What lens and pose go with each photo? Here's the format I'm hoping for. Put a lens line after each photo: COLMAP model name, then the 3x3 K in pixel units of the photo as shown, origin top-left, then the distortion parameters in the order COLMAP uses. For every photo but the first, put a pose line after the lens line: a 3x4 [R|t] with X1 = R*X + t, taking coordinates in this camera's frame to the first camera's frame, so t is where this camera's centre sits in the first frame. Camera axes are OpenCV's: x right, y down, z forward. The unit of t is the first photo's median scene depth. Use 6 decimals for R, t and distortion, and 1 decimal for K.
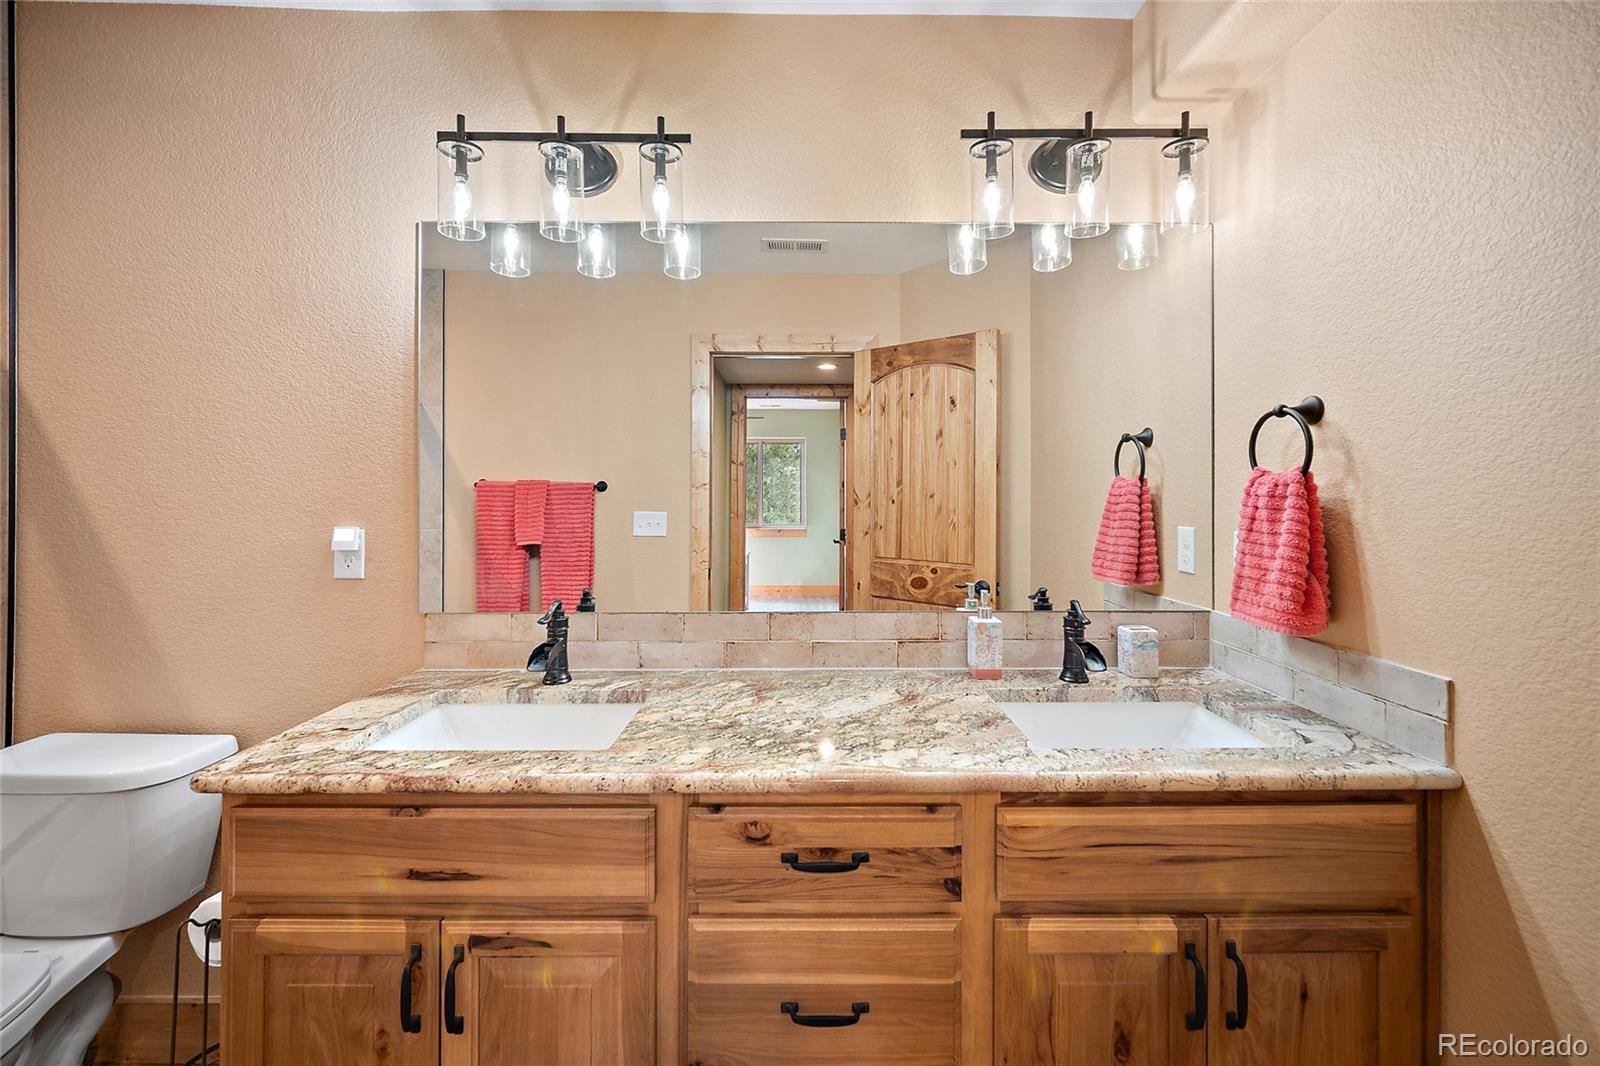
lens RADIAL K [[634.1, 0, 811.4], [0, 634.1, 527.3], [0, 0, 1]] dist [-0.002344, 0.000114]
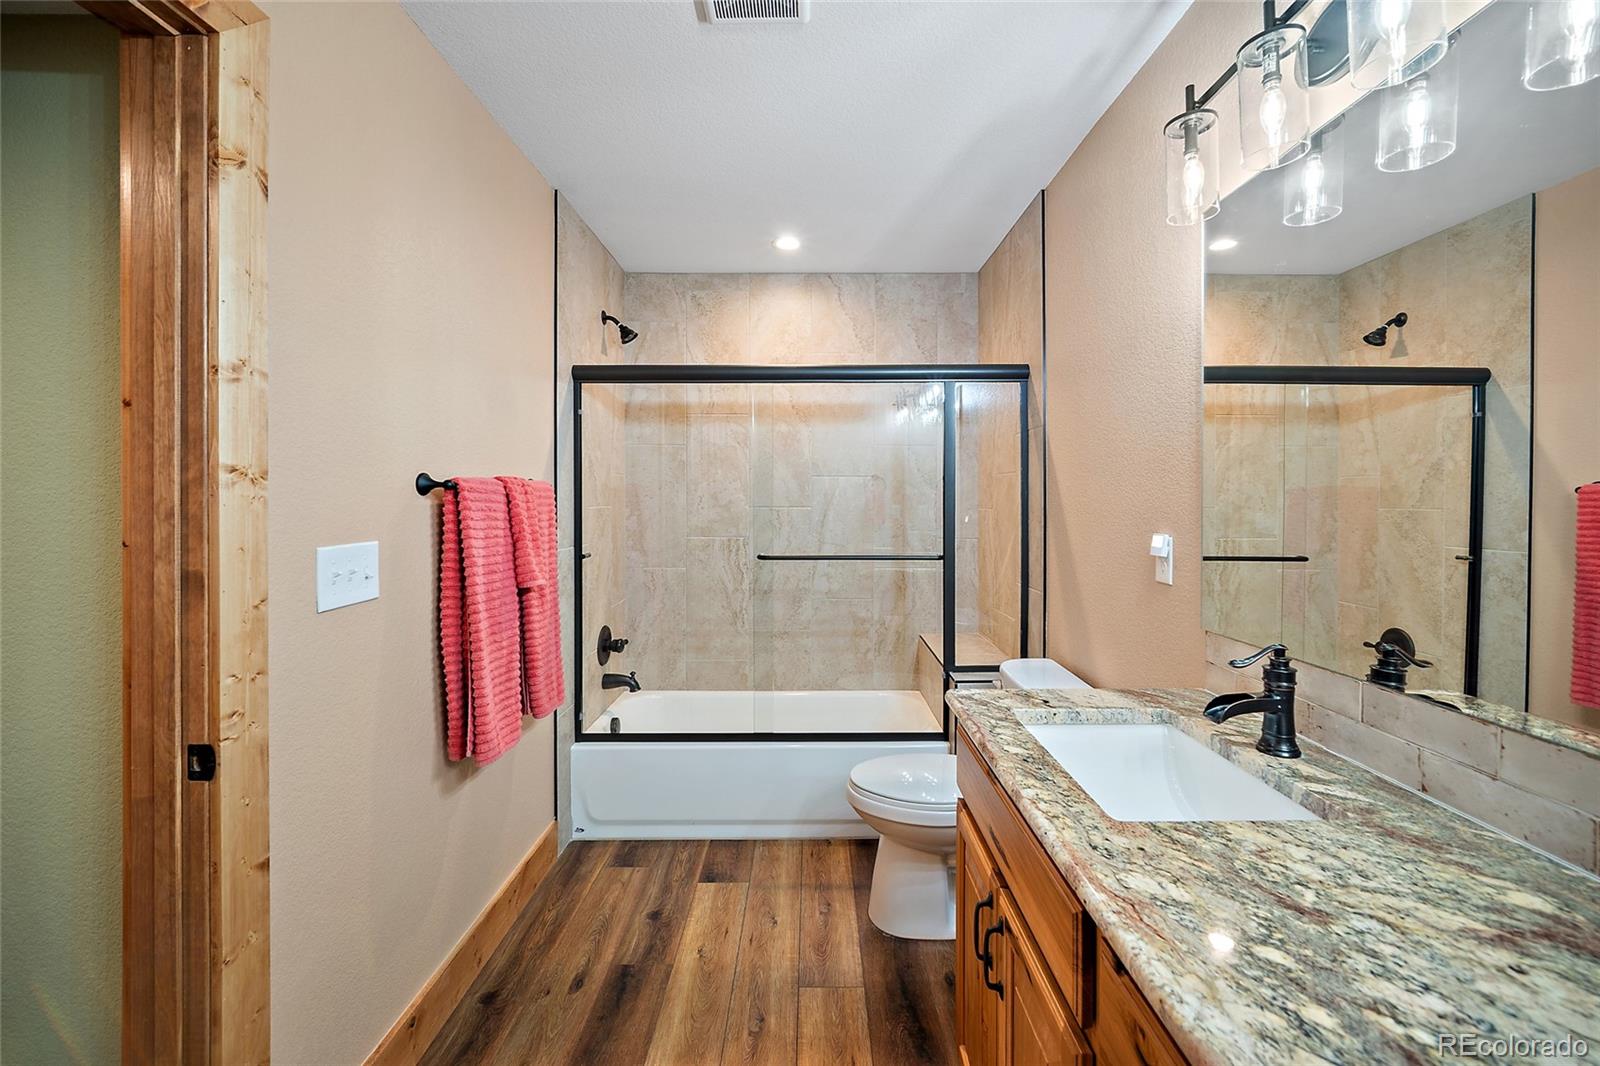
lens RADIAL K [[634.1, 0, 811.4], [0, 634.1, 527.3], [0, 0, 1]] dist [-0.002344, 0.000114]
pose [[0.001244, 0.034188, -0.999415, 0.376042], [-0.052527, 0.998038, 0.034076, -0.020157], [0.998619, 0.052454, 0.003038, 0.485411]]
